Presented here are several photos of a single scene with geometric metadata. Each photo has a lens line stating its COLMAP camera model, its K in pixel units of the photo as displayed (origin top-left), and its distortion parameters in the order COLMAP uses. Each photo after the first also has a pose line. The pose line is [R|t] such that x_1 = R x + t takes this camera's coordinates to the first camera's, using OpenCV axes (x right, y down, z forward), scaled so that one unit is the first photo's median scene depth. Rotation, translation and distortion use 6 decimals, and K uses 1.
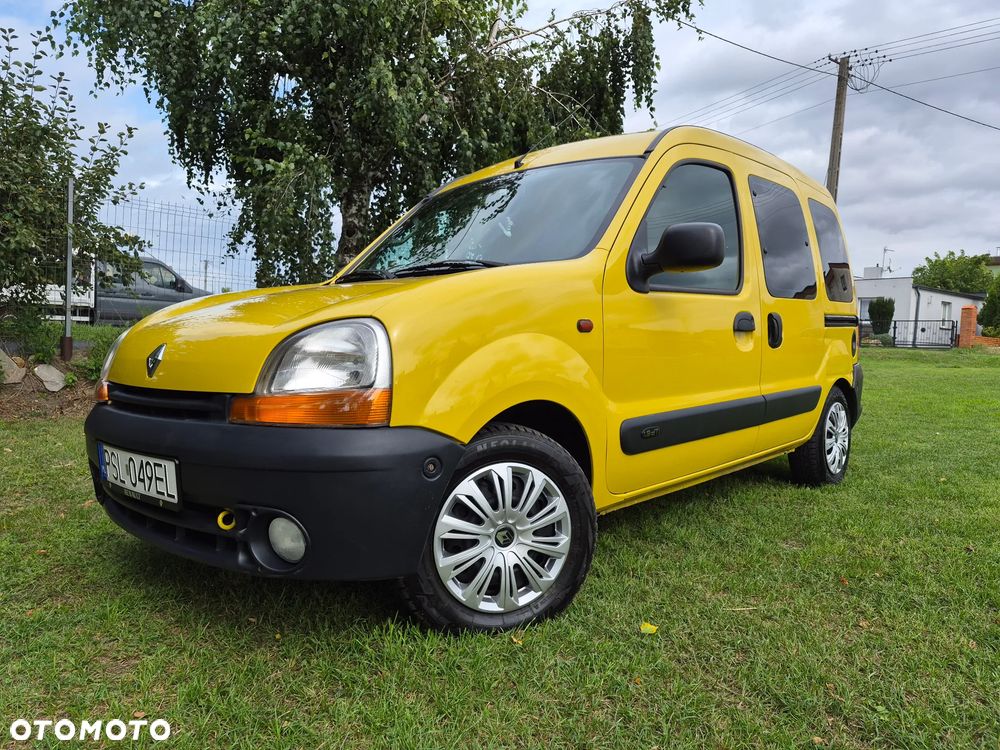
lens RADIAL K [[713.6, 0, 507.5], [0, 713.6, 363.2], [0, 0, 1]] dist [0.079181, -0.086075]
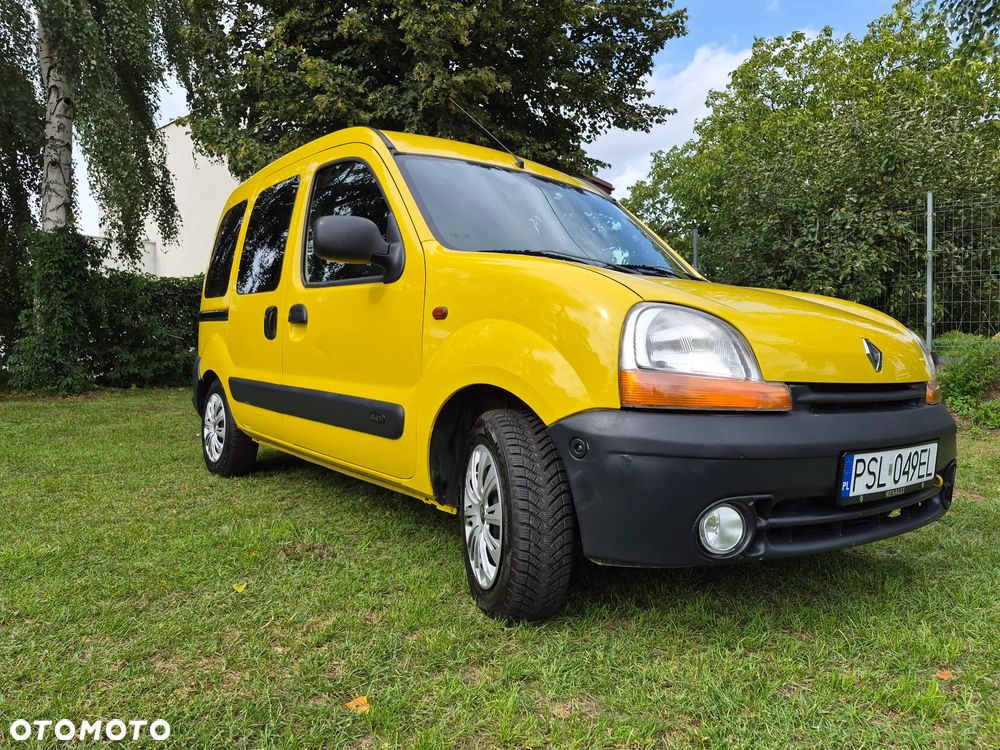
lens RADIAL K [[712.9, 0, 504.8], [0, 712.9, 373.0], [0, 0, 1]] dist [0.076185, -0.077157]
pose [[0.165589, -0.017775, 0.986035, -1.454454], [0.013934, 0.999780, 0.015682, -0.001242], [-0.986096, 0.011143, 0.165800, 1.264165]]
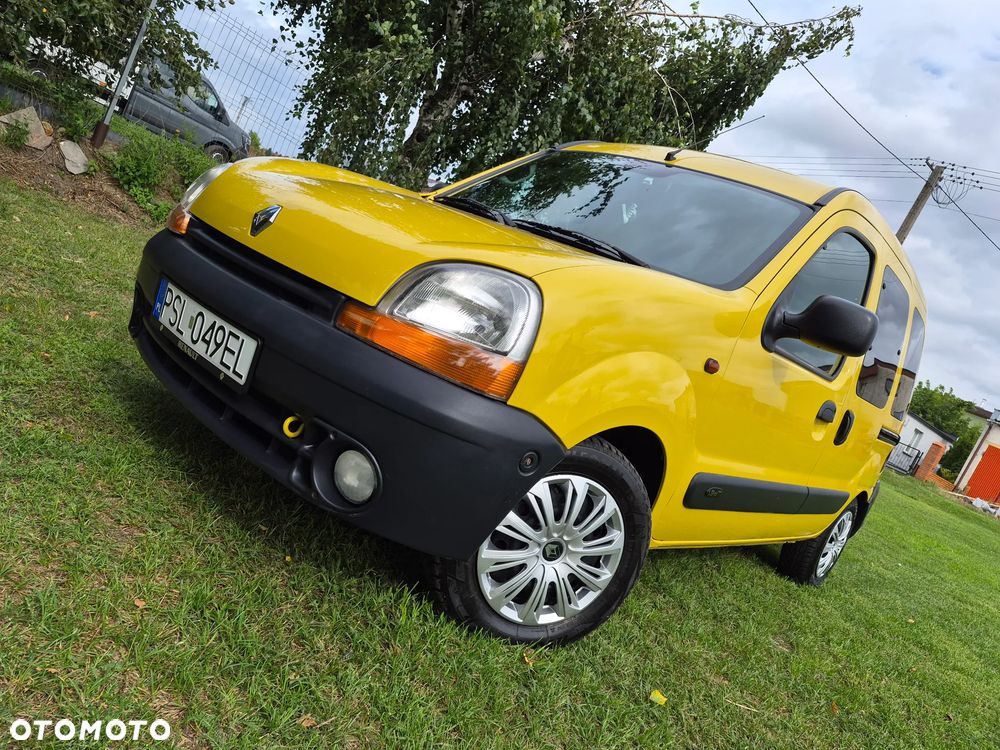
lens RADIAL K [[712.9, 0, 504.8], [0, 712.9, 373.0], [0, 0, 1]] dist [0.076185, -0.077157]
pose [[0.922100, 0.383973, 0.047924, -0.176884], [-0.386482, 0.919992, 0.065160, -0.002592], [-0.019070, -0.078606, 0.996723, 0.096325]]
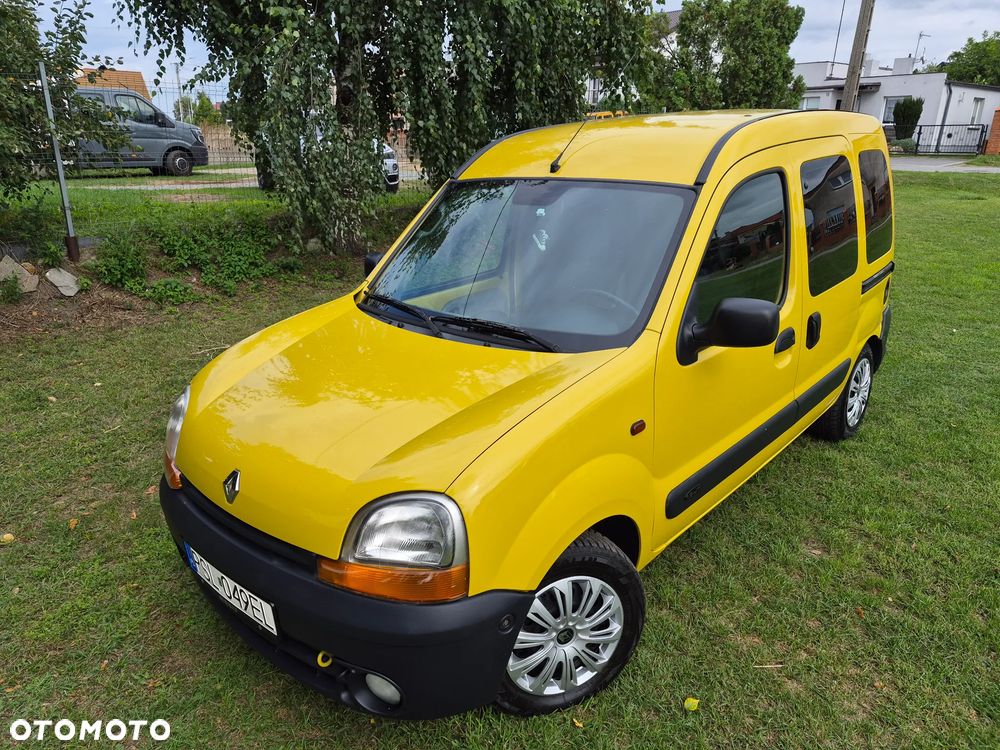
lens RADIAL K [[715.9, 0, 500.0], [0, 715.9, 375.0], [0, 0, 1]] dist [0.055458, -0.037615]
pose [[0.999642, -0.023555, -0.012652, -0.075060], [0.026168, 0.959053, 0.282014, -0.426436], [0.005491, -0.282244, 0.959327, 0.037136]]
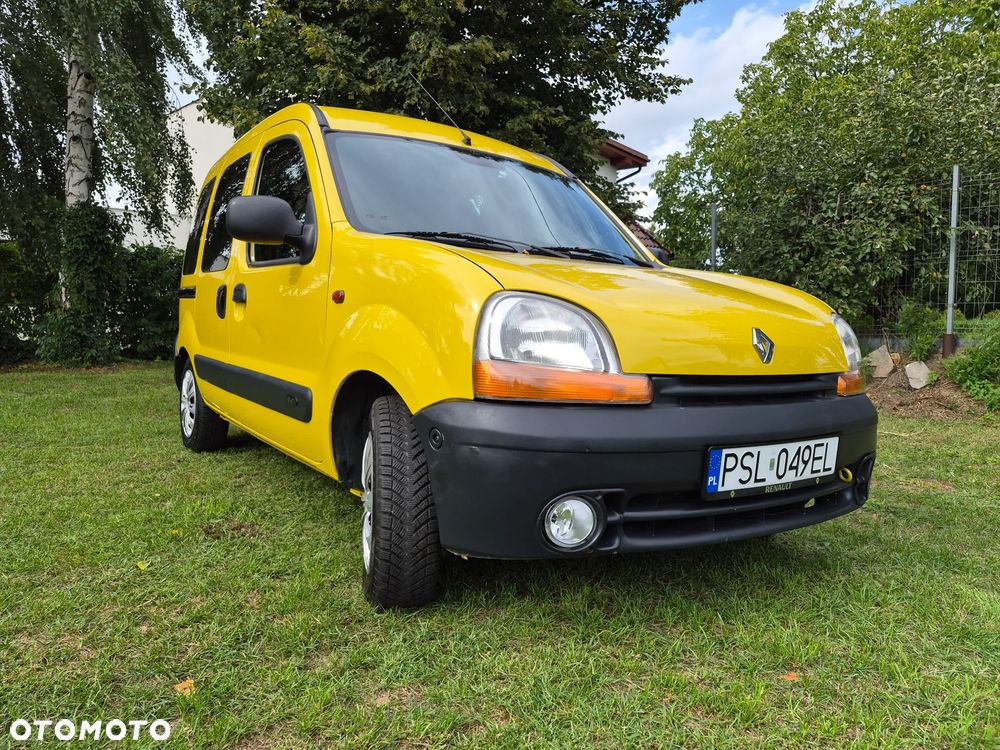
lens RADIAL K [[715.1, 0, 520.7], [0, 715.1, 378.0], [0, 0, 1]] dist [0.077626, -0.085911]
pose [[0.220912, -0.057795, 0.973580, -1.401443], [0.002951, 0.998278, 0.058592, -0.016648], [-0.975289, -0.010071, 0.220702, 1.048353]]
